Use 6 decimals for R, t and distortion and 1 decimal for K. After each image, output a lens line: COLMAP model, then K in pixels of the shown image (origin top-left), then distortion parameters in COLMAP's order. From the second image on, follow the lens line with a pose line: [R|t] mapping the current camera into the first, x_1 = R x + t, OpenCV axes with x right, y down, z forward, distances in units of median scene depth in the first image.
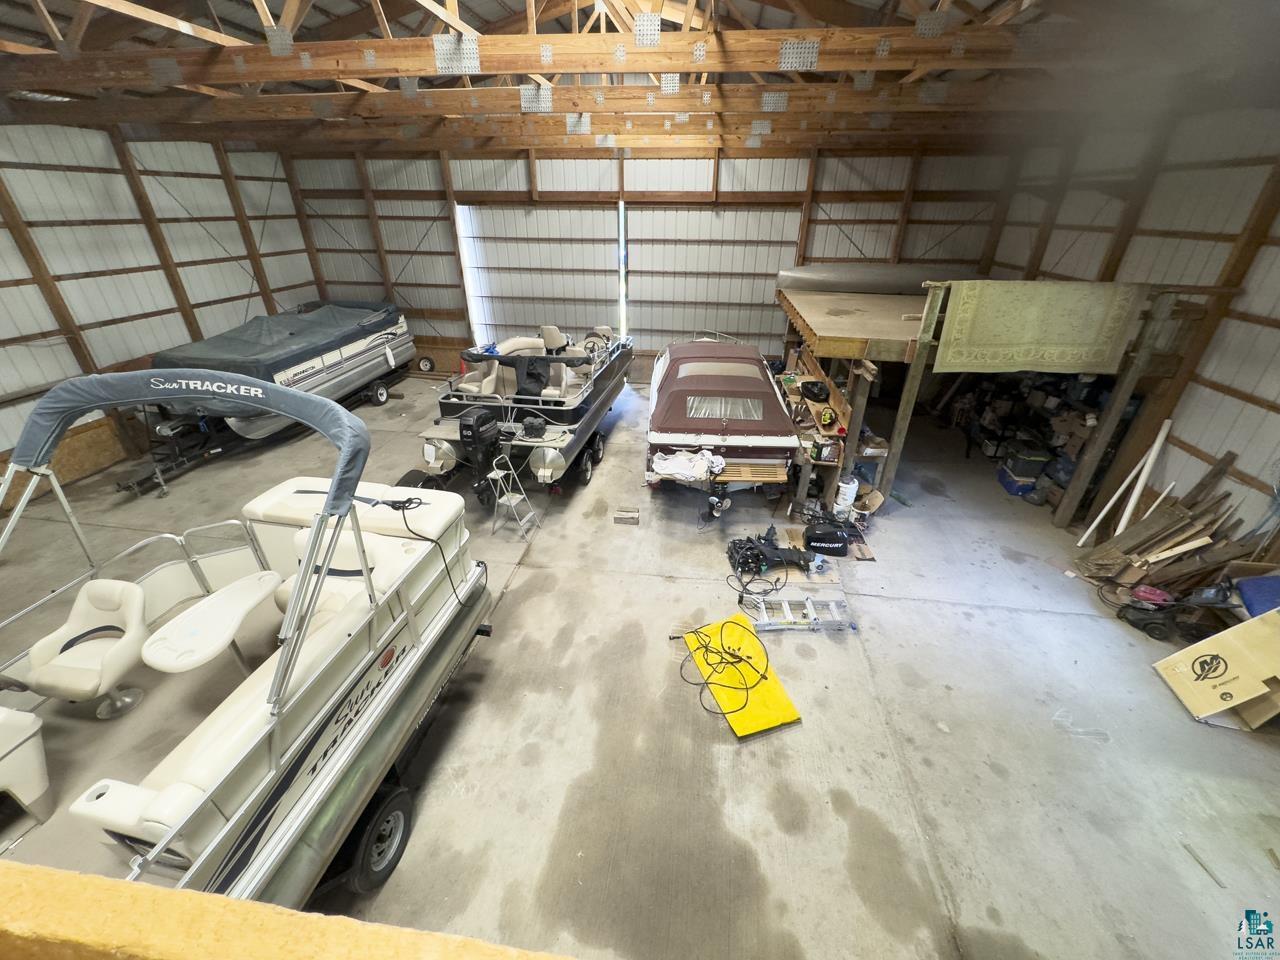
lens RADIAL K [[511.9, 0, 641.0], [0, 511.9, 478.4], [0, 0, 1]] dist [-0.002668, 0.000093]
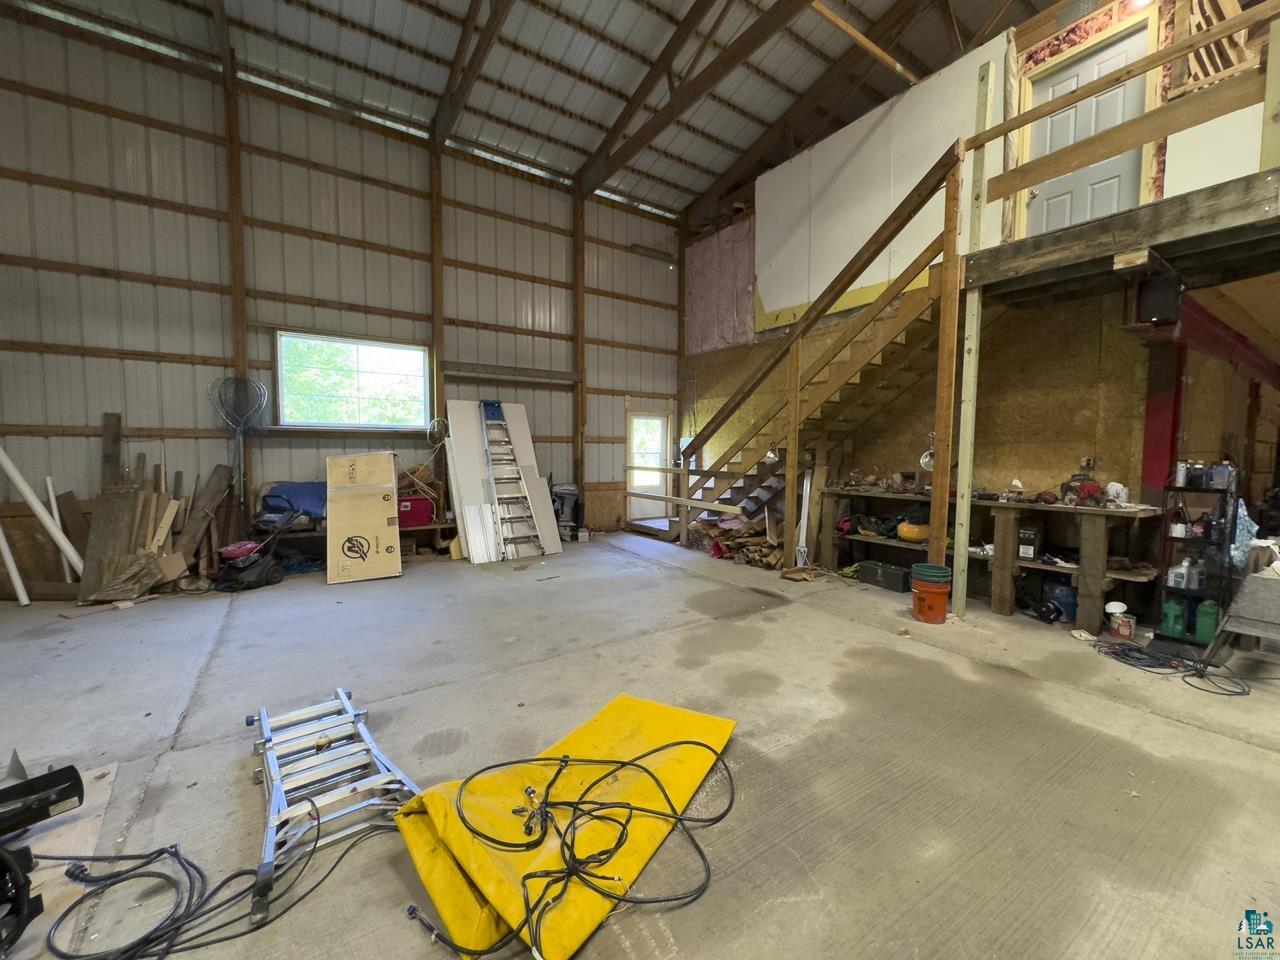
lens RADIAL K [[511.9, 0, 640.3], [0, 511.9, 478.1], [0, 0, 1]] dist [-0.002668, 0.000093]
pose [[-0.666702, -0.049000, 0.743712, -0.092165], [0.343841, 0.865088, 0.365233, 0.034582], [-0.661273, 0.499221, -0.559908, 0.874144]]
